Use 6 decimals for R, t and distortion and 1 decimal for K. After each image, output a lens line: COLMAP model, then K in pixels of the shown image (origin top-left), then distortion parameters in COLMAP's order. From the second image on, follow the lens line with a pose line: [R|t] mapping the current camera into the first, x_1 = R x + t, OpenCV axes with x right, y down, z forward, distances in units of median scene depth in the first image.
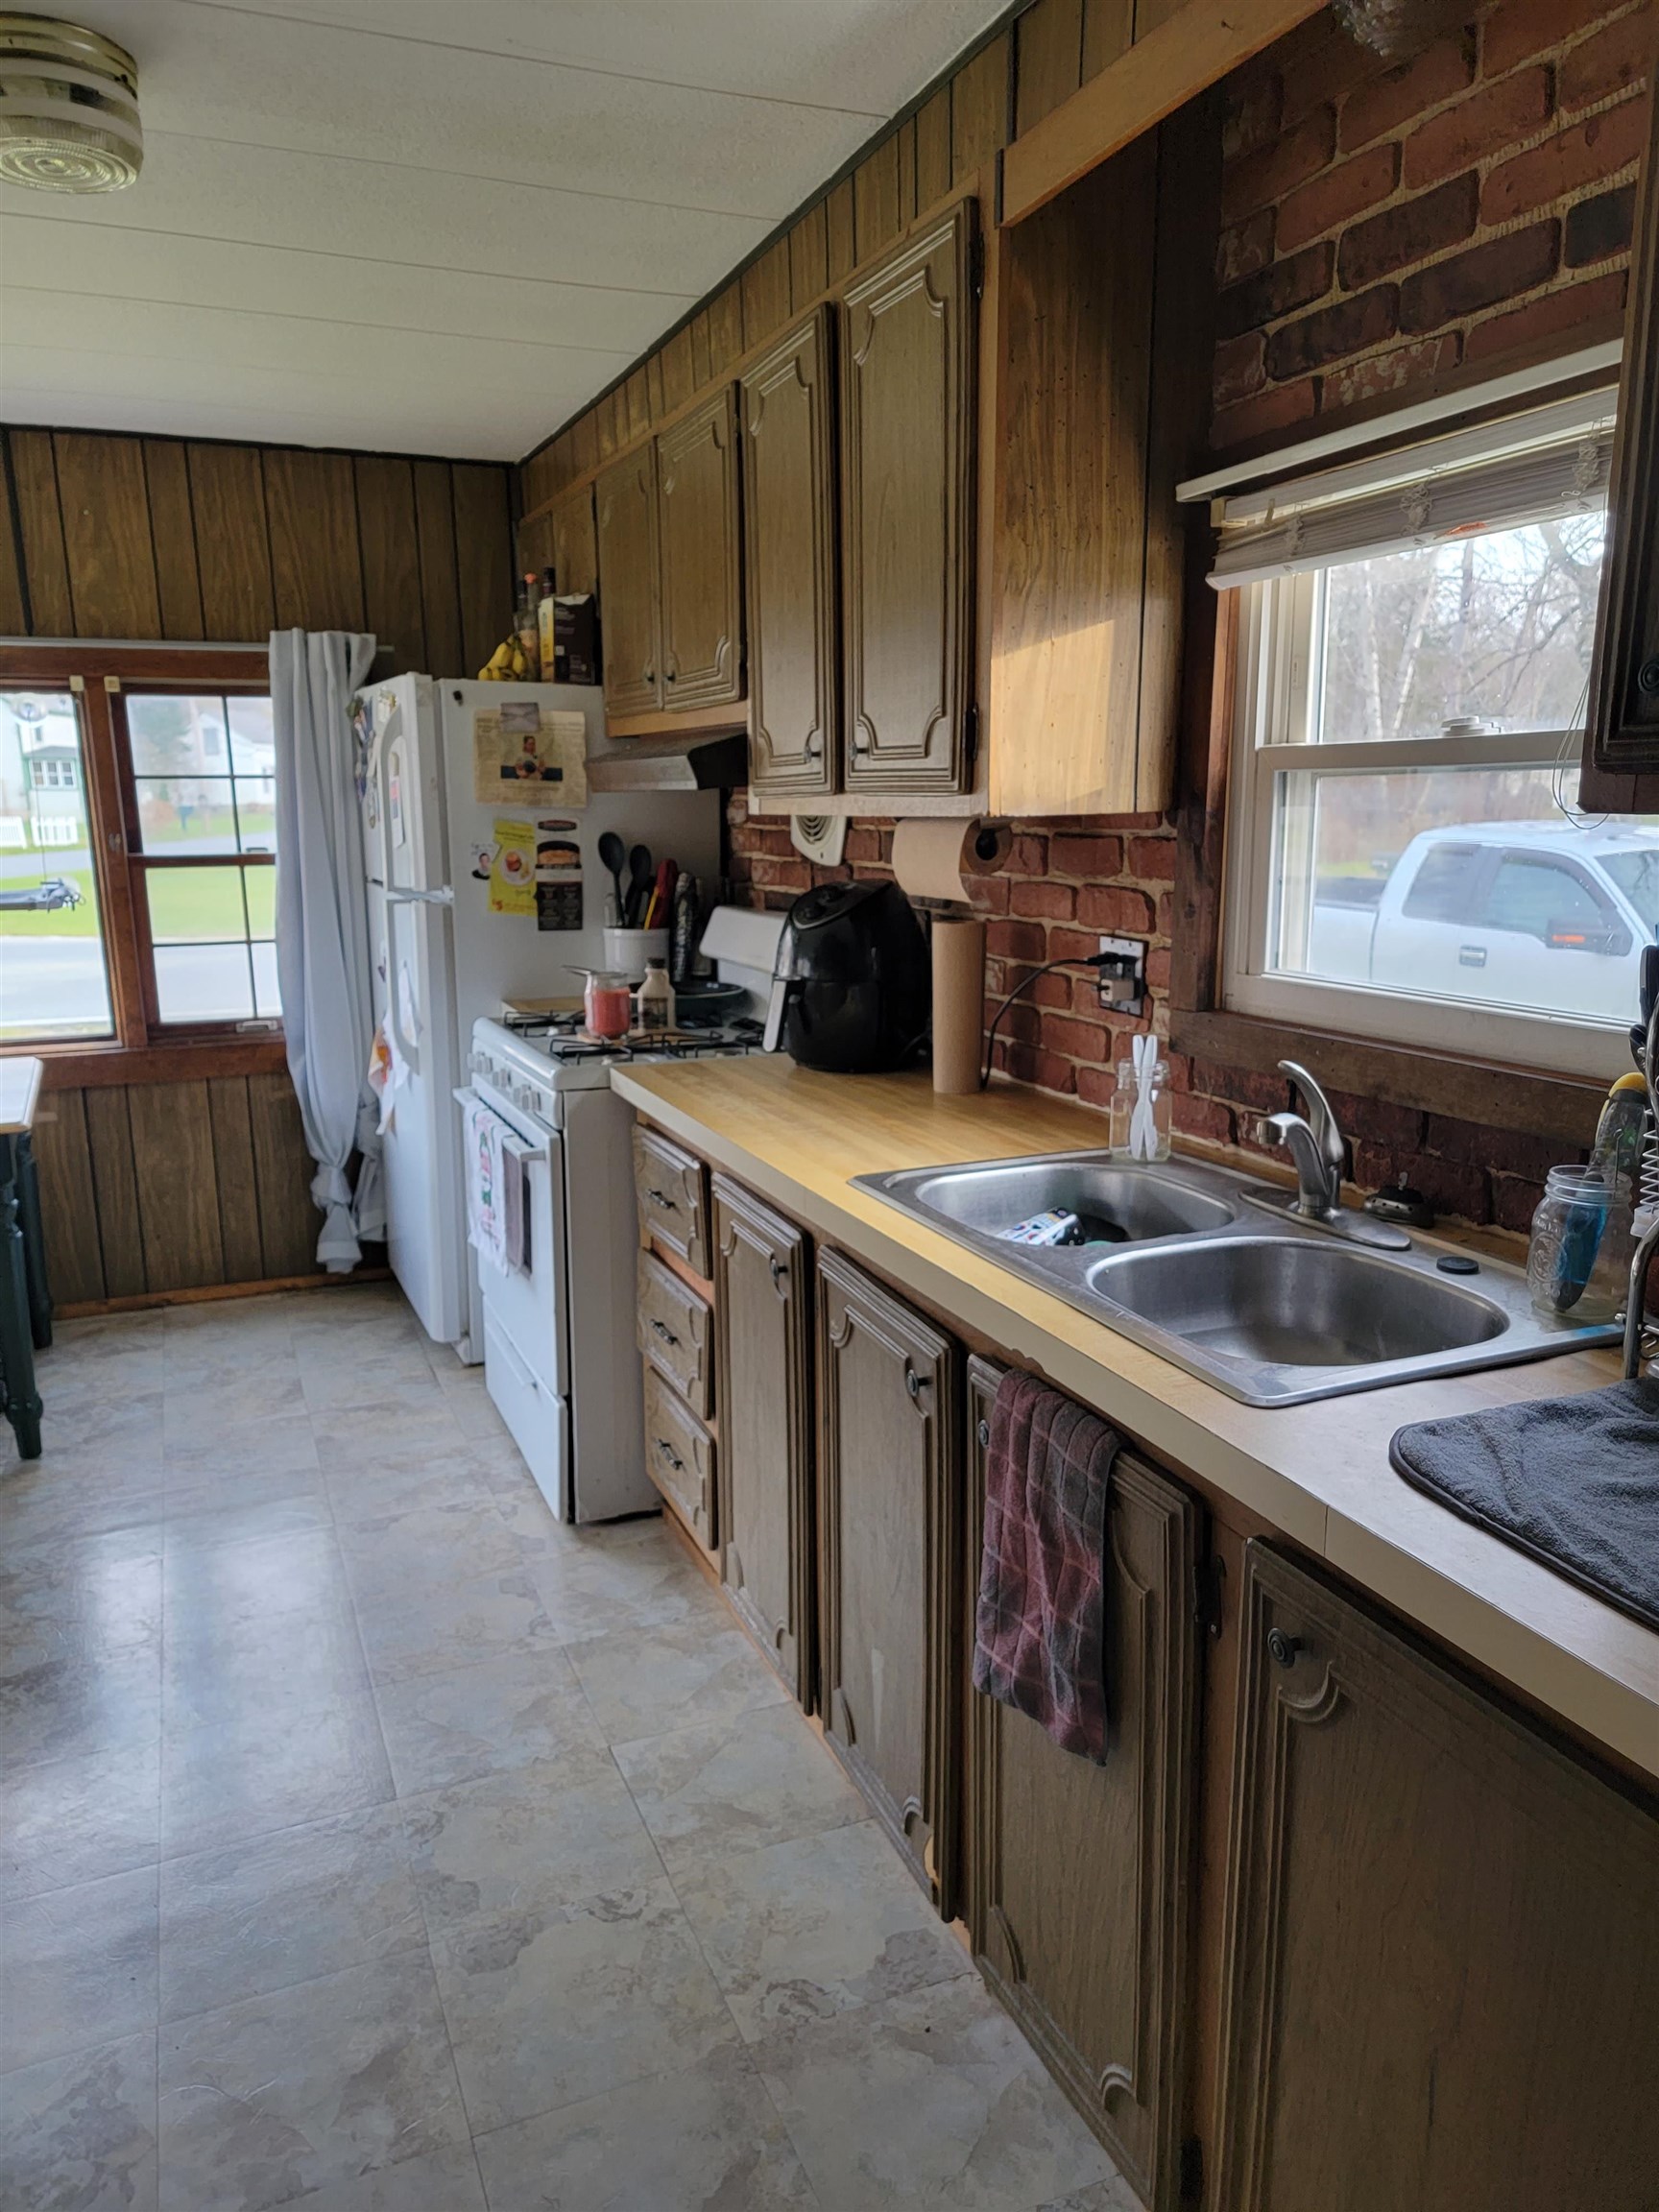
lens RADIAL K [[1535.1, 0, 829.3], [0, 1535.1, 1113.3], [0, 0, 1]] dist [0.103398, -0.076568]
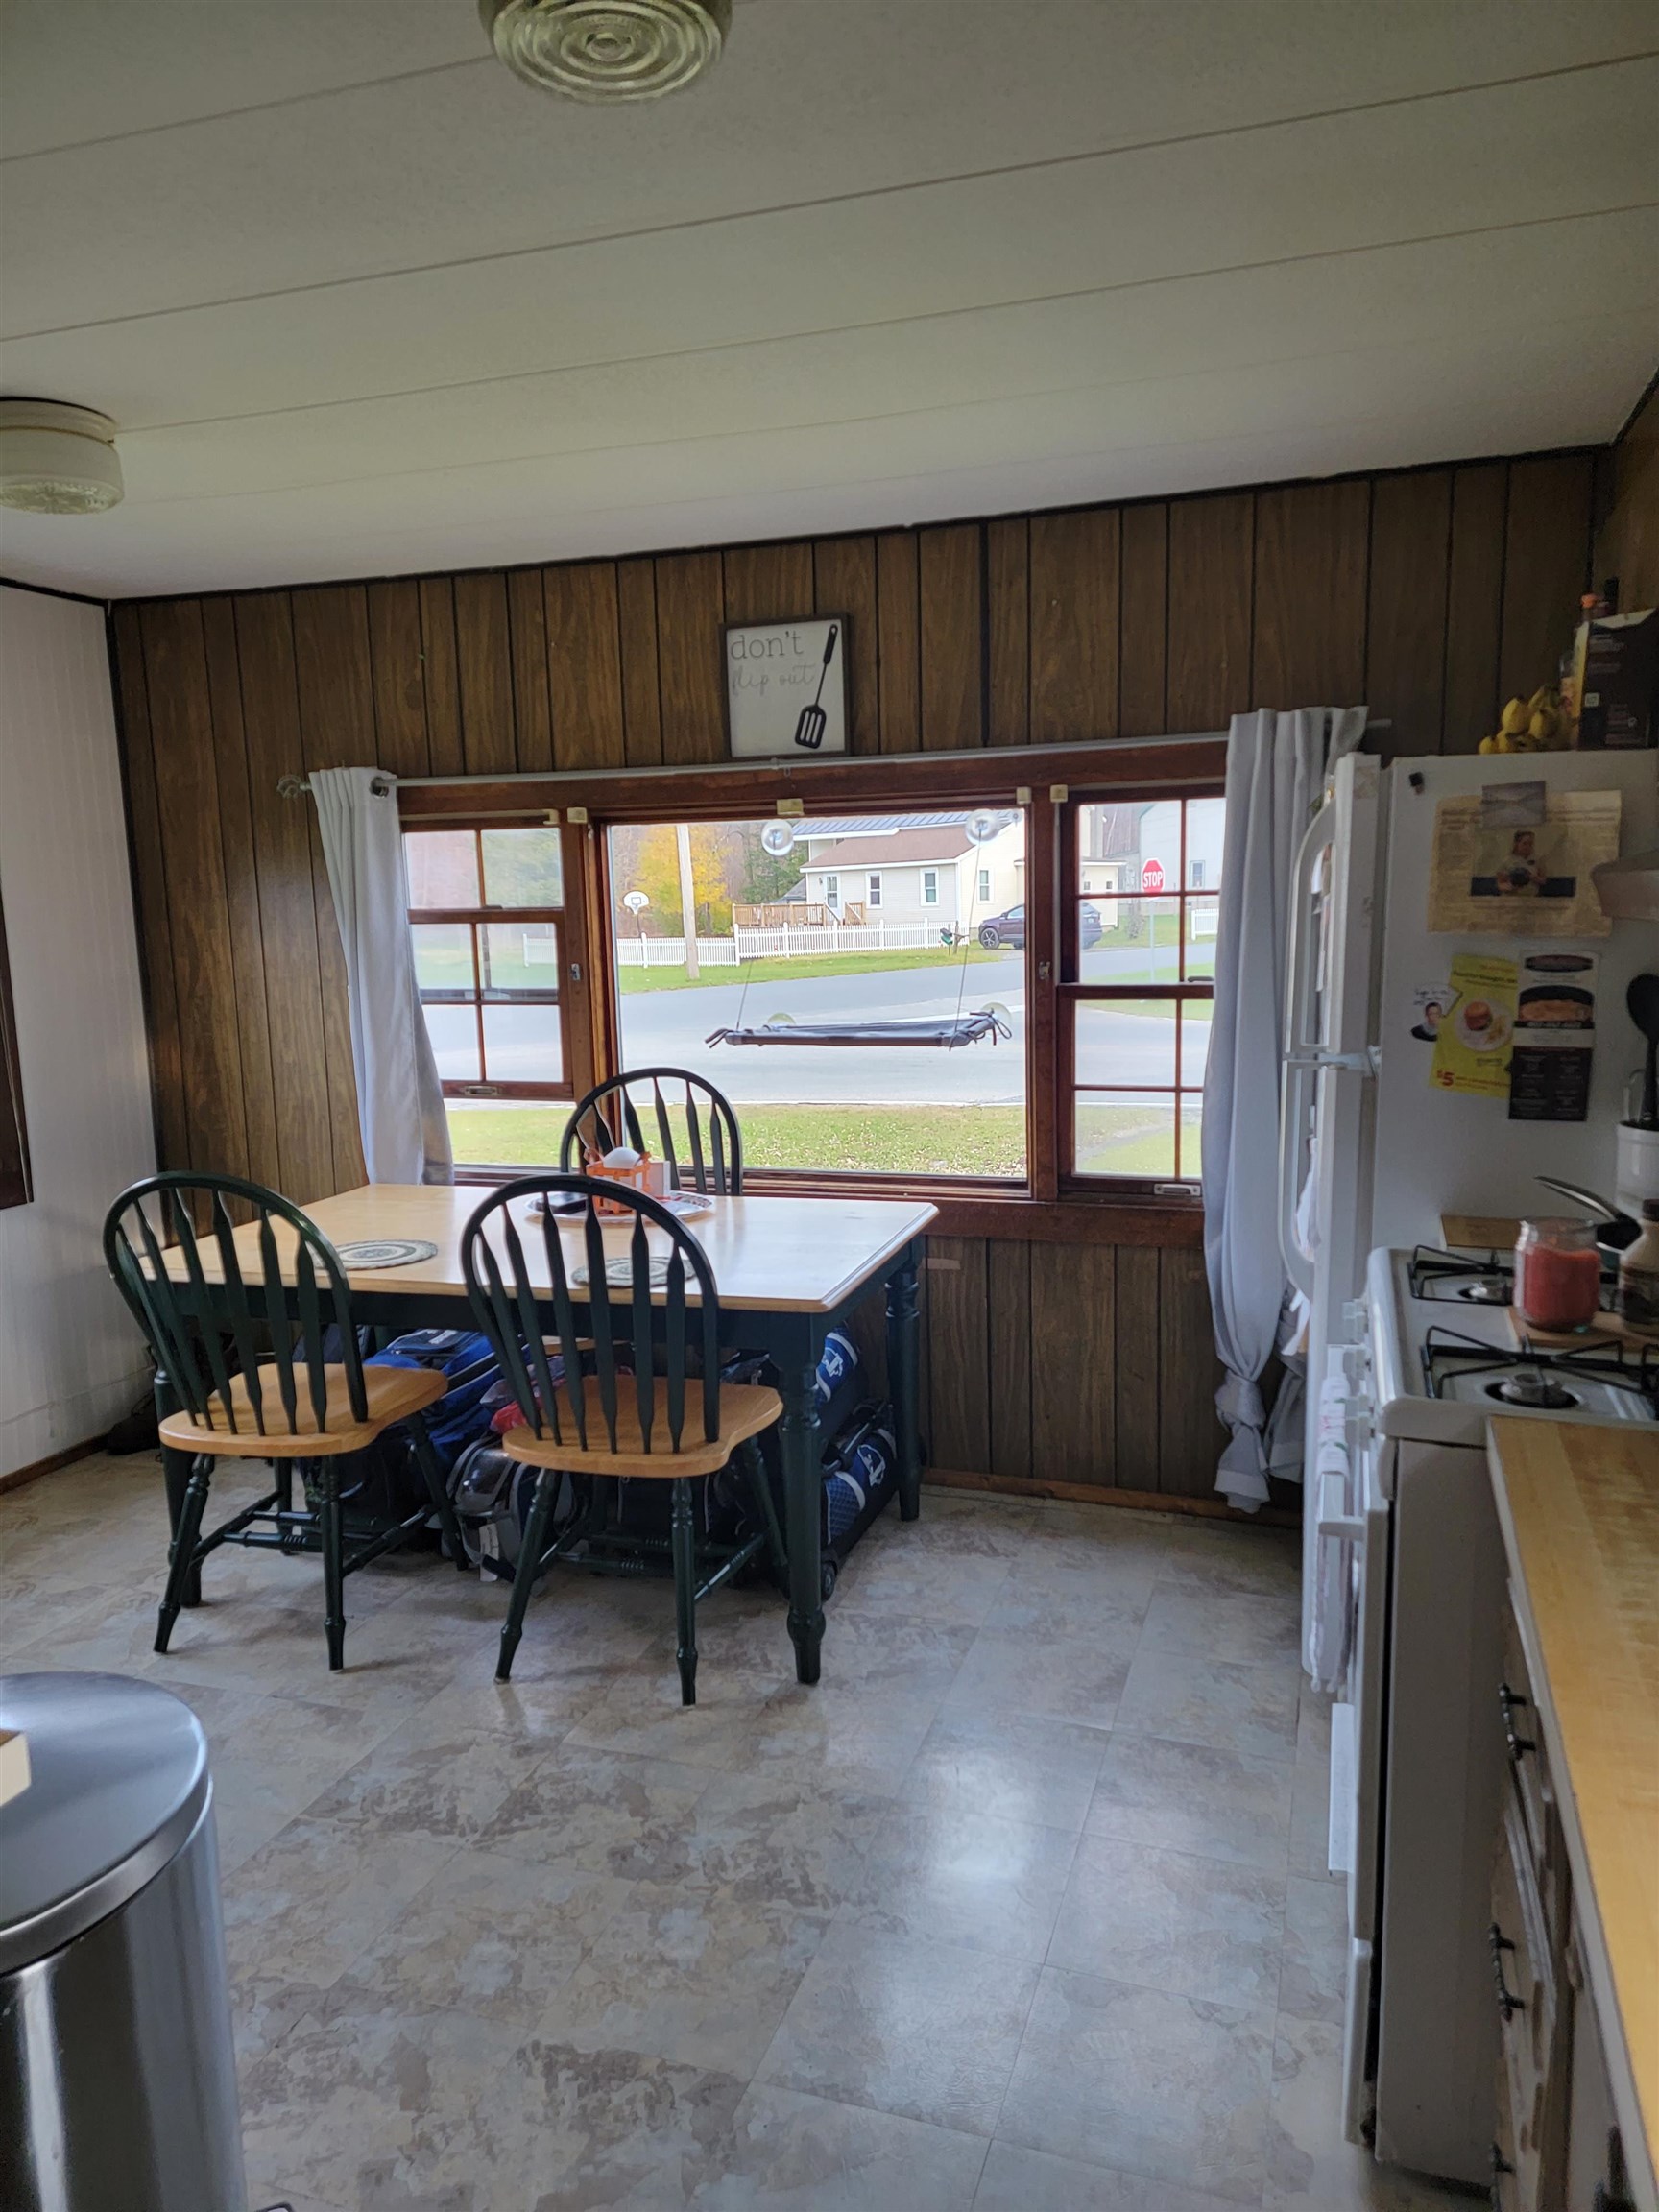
lens RADIAL K [[1535.1, 0, 829.3], [0, 1535.1, 1113.3], [0, 0, 1]] dist [0.103398, -0.076568]
pose [[0.749729, 0.089346, -0.655686, 0.030438], [-0.123912, 0.992272, -0.006473, -0.073782], [0.650040, 0.086101, 0.755006, 0.277473]]
